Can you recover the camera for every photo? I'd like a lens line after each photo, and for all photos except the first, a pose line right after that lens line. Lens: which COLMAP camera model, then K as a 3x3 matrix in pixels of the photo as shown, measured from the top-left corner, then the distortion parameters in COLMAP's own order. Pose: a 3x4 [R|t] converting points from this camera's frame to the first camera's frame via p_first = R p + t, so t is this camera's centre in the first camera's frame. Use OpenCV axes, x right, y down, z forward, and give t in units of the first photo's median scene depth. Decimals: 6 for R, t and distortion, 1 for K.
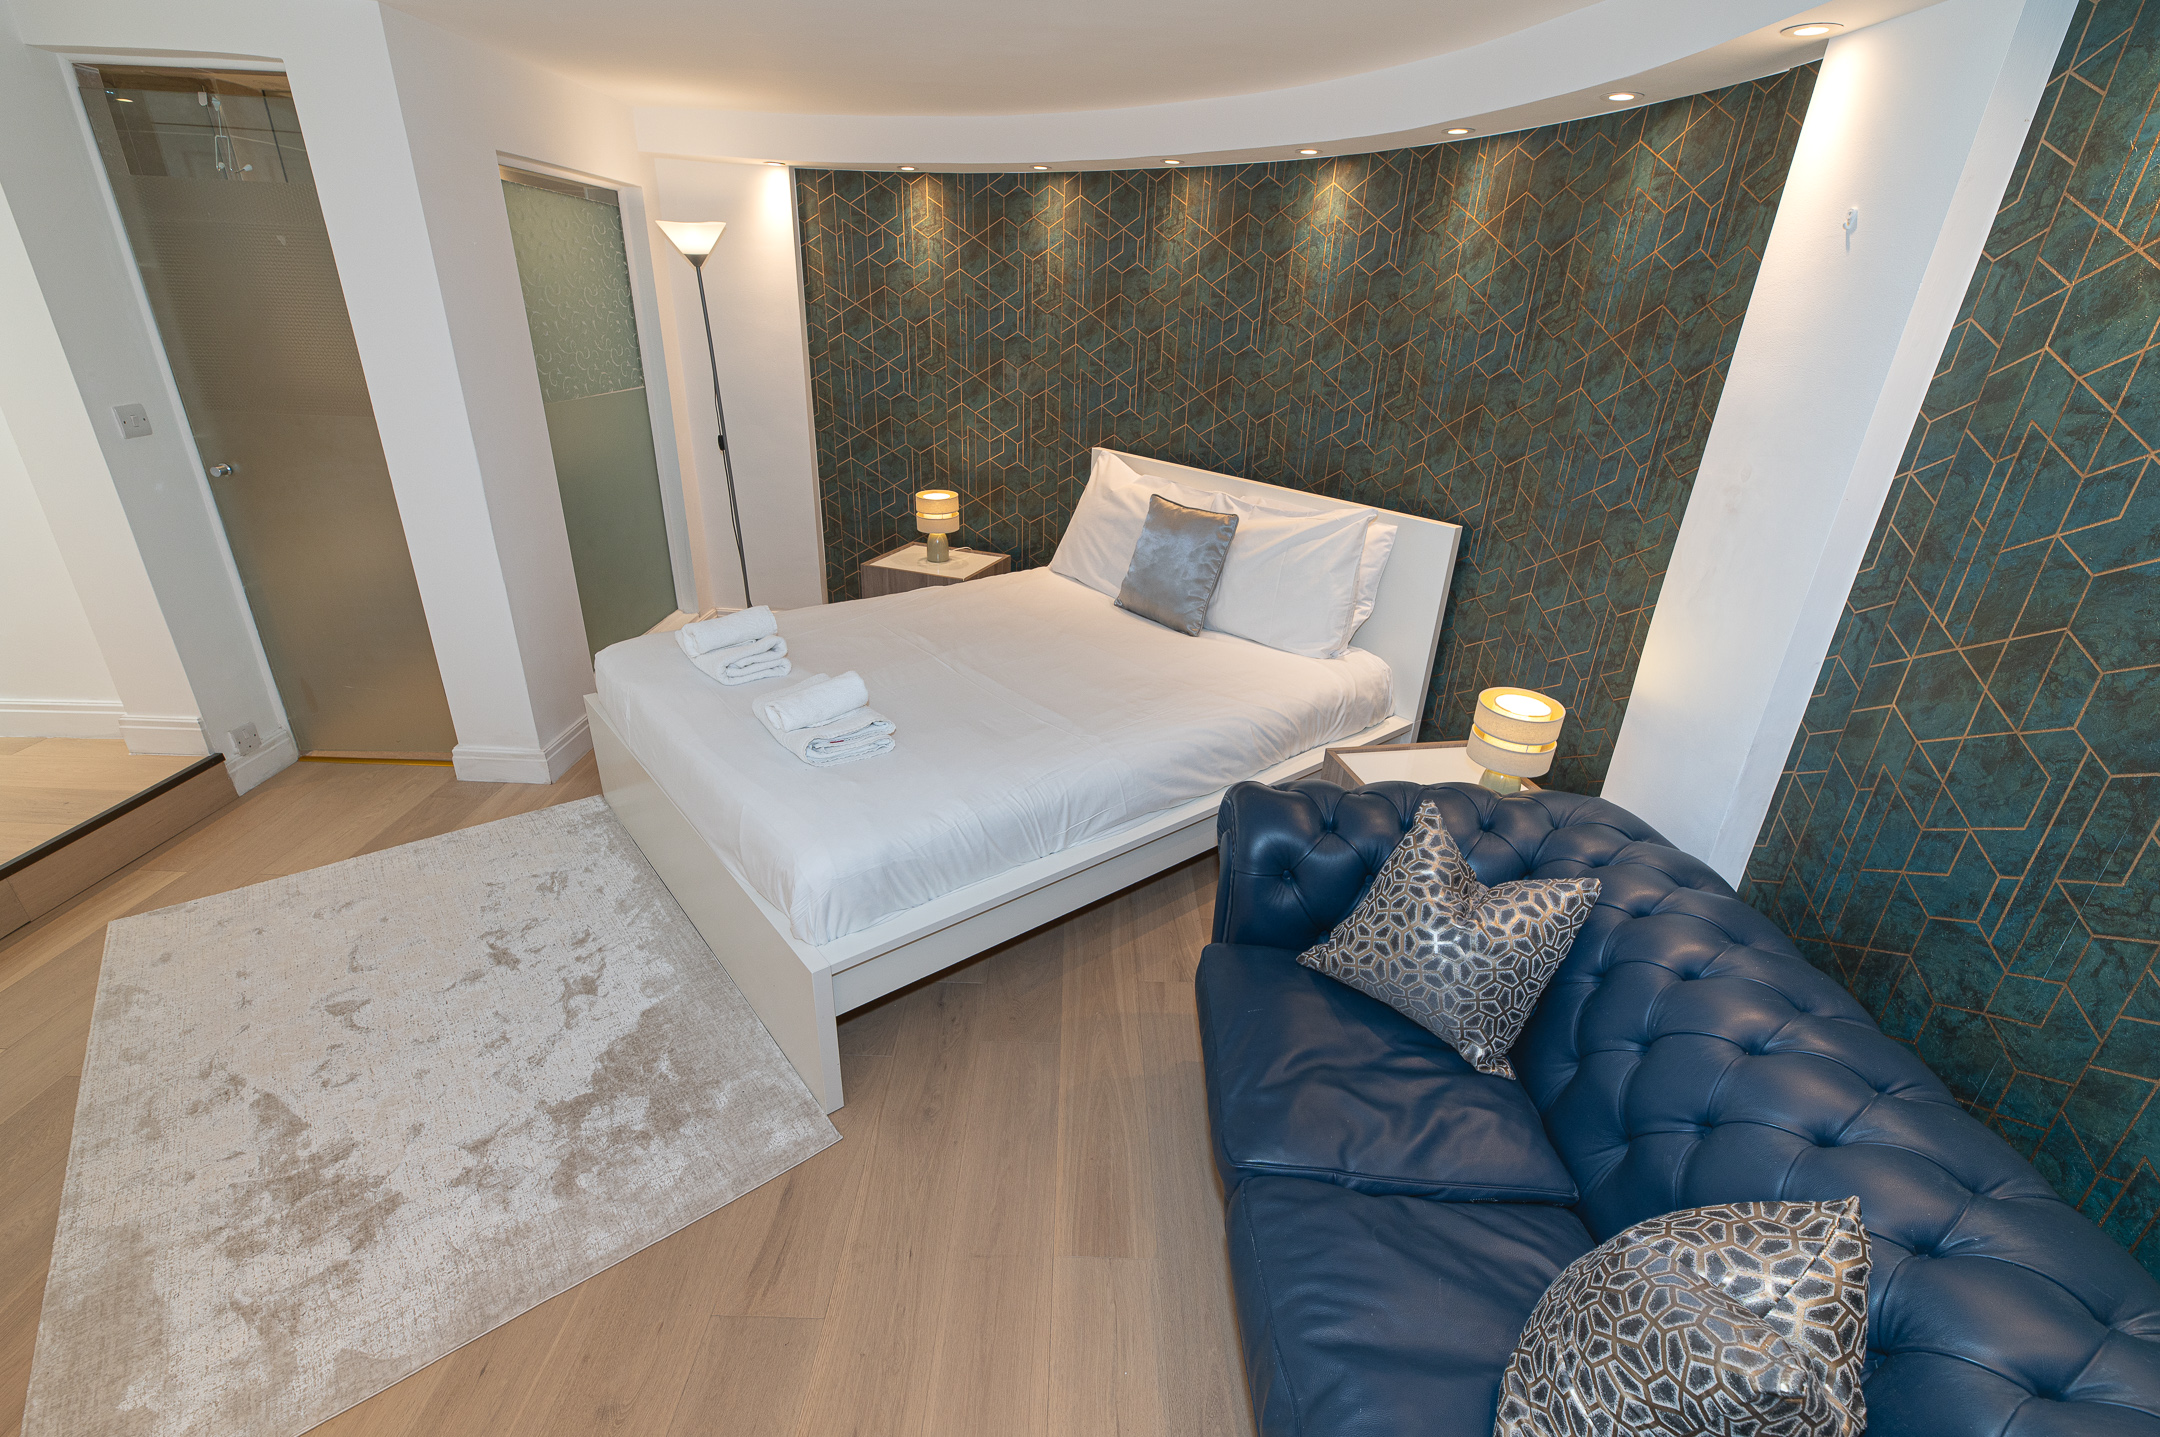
lens RADIAL K [[936.8, 0, 1077.6], [0, 936.8, 729.4], [0, 0, 1]] dist [0.001076, -0.000635]
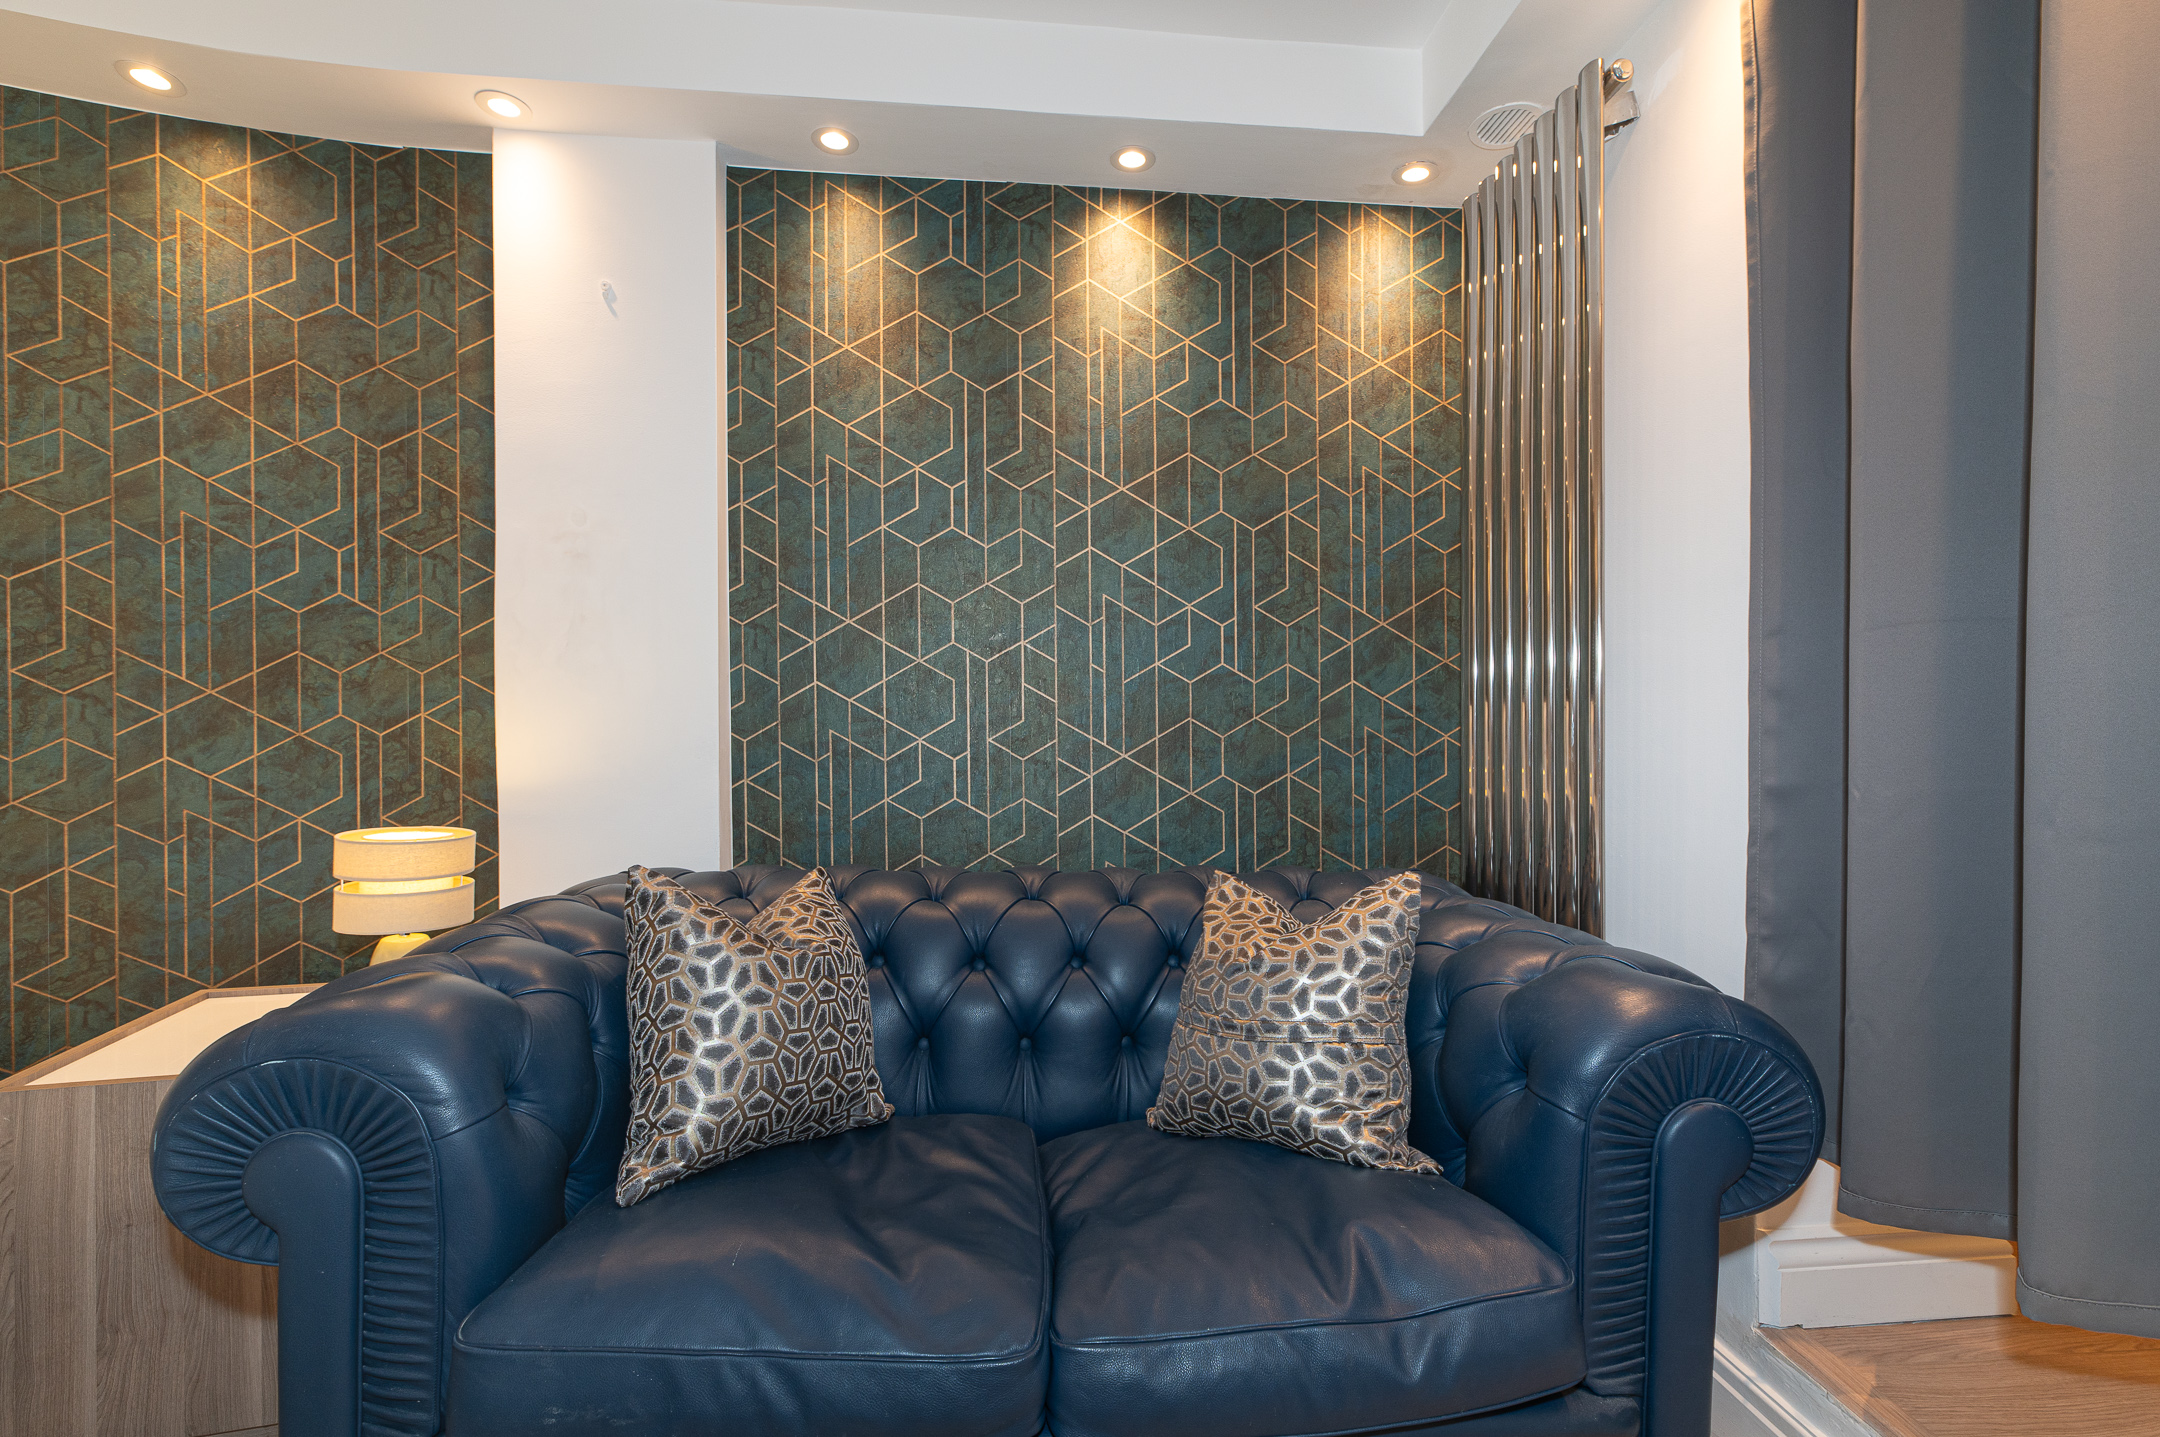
lens RADIAL K [[956.8, 0, 1076.7], [0, 956.8, 729.5], [0, 0, 1]] dist [0.000080, -0.000191]
pose [[-0.090668, -0.047224, 0.994761, -0.178511], [0.408470, 0.909224, 0.080394, 0.031158], [-0.908257, 0.413620, -0.063148, 0.366065]]
